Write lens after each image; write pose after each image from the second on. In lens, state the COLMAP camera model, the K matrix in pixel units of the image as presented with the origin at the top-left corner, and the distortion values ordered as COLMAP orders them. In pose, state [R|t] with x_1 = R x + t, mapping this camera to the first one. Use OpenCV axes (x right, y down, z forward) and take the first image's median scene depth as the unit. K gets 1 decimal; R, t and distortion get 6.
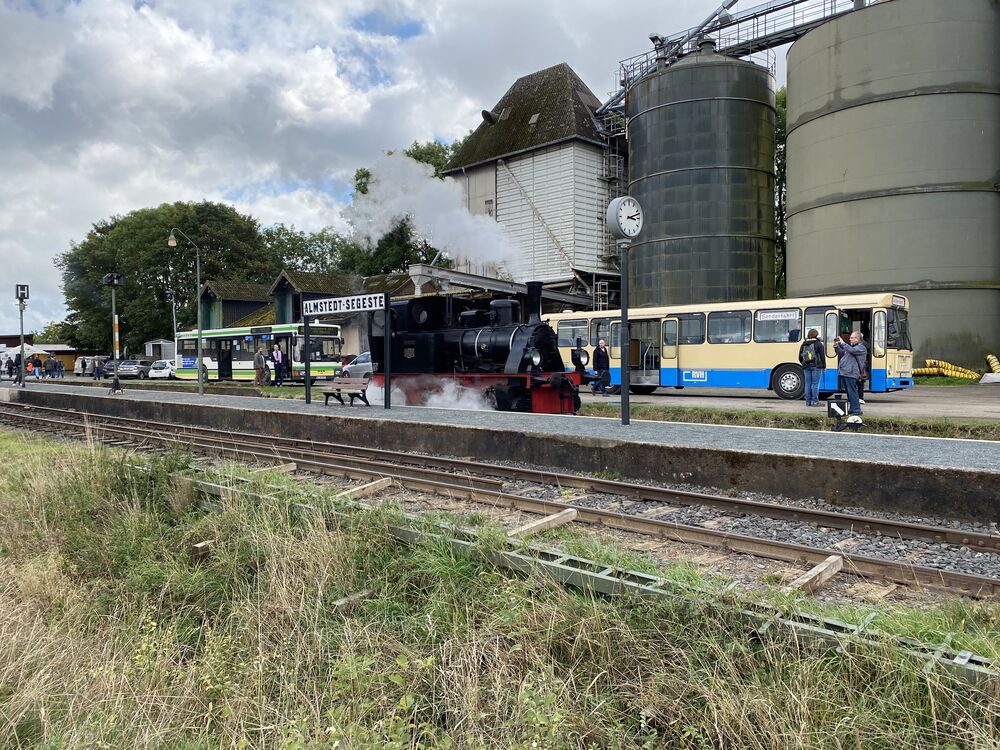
lens RADIAL K [[764.9, 0, 500.0], [0, 764.9, 375.0], [0, 0, 1]] dist [-0.024062, -0.001570]
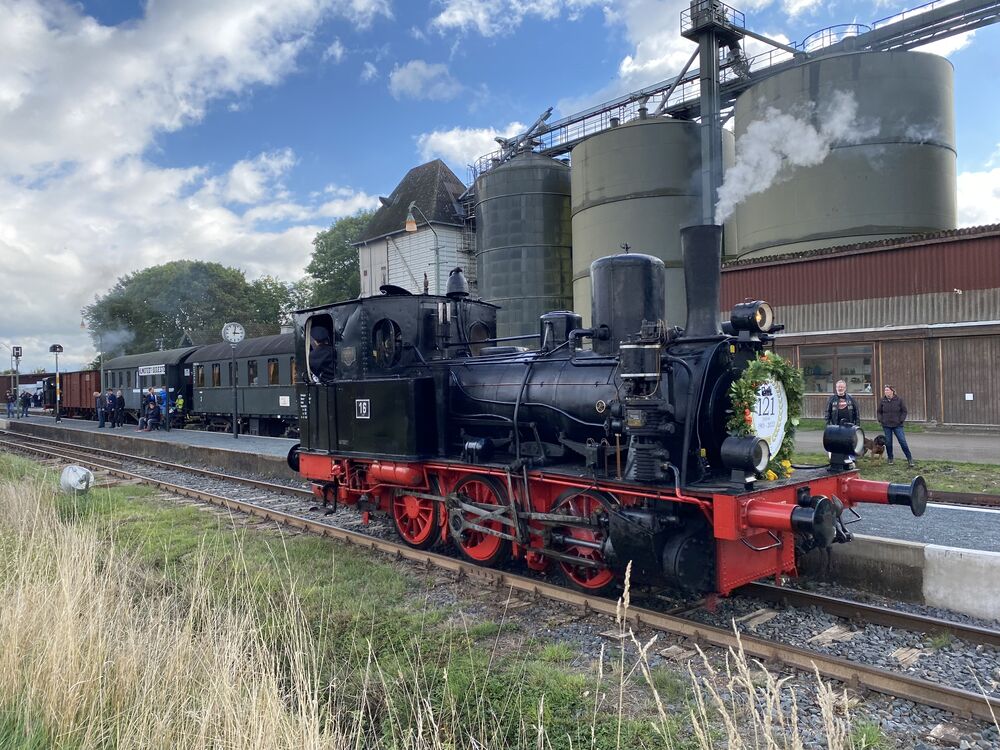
lens RADIAL K [[757.9, 0, 500.0], [0, 757.9, 375.0], [0, 0, 1]] dist [0.005590, -0.103258]
pose [[0.997492, -0.013823, -0.069423, 0.310580], [0.011592, 0.999407, -0.032433, -0.008793], [0.069830, 0.031547, 0.997060, -0.277970]]
